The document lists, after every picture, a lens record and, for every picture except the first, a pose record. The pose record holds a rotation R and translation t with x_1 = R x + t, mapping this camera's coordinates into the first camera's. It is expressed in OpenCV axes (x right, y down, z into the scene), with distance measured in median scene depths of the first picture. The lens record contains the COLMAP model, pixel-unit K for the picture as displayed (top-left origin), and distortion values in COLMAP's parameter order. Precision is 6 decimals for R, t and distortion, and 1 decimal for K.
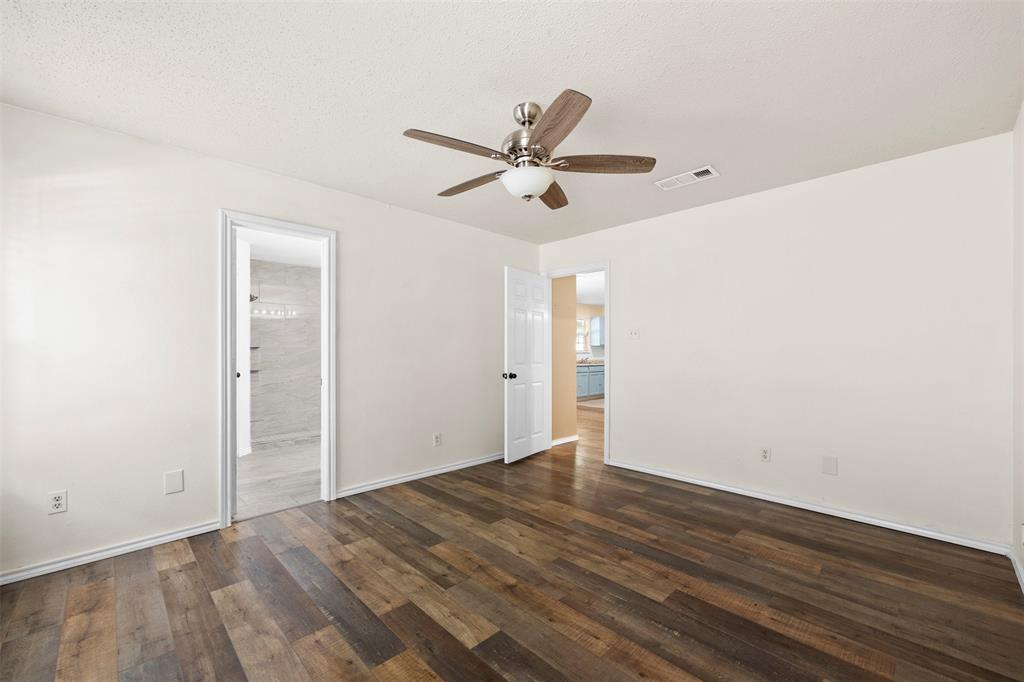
lens RADIAL K [[410.1, 0, 513.9], [0, 410.1, 348.7], [0, 0, 1]] dist [0.000089, -0.000980]
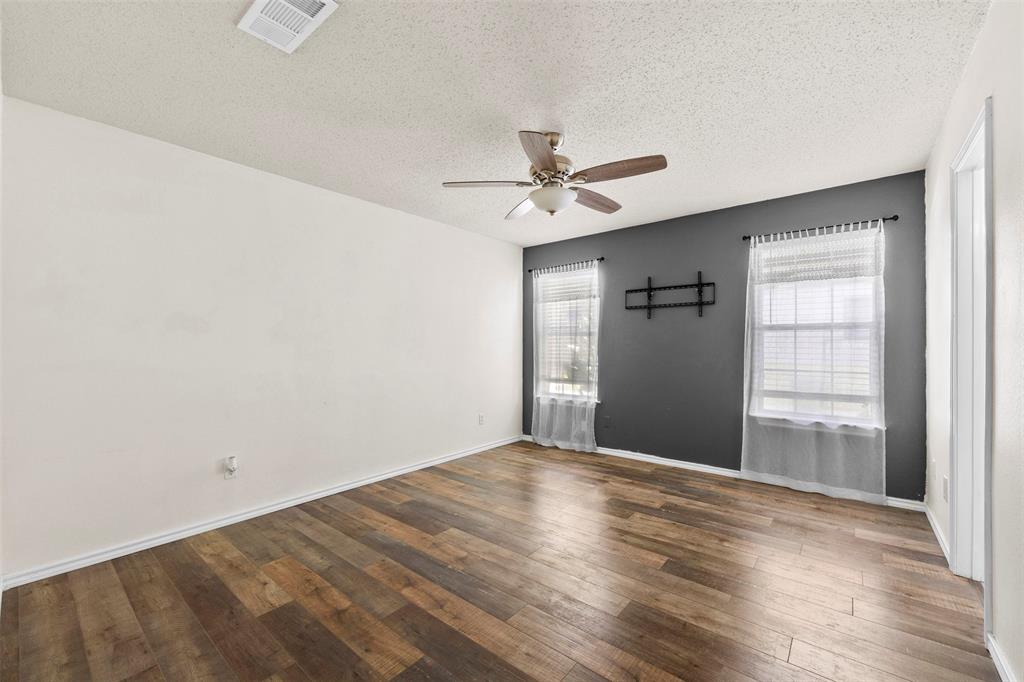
lens RADIAL K [[410.1, 0, 509.9], [0, 410.1, 345.3], [0, 0, 1]] dist [0.000089, -0.000980]
pose [[-0.995058, 0.002464, -0.099264, 0.254910], [0.003587, 0.999931, -0.011143, 0.013908], [0.099229, -0.011444, -0.994999, 2.032786]]
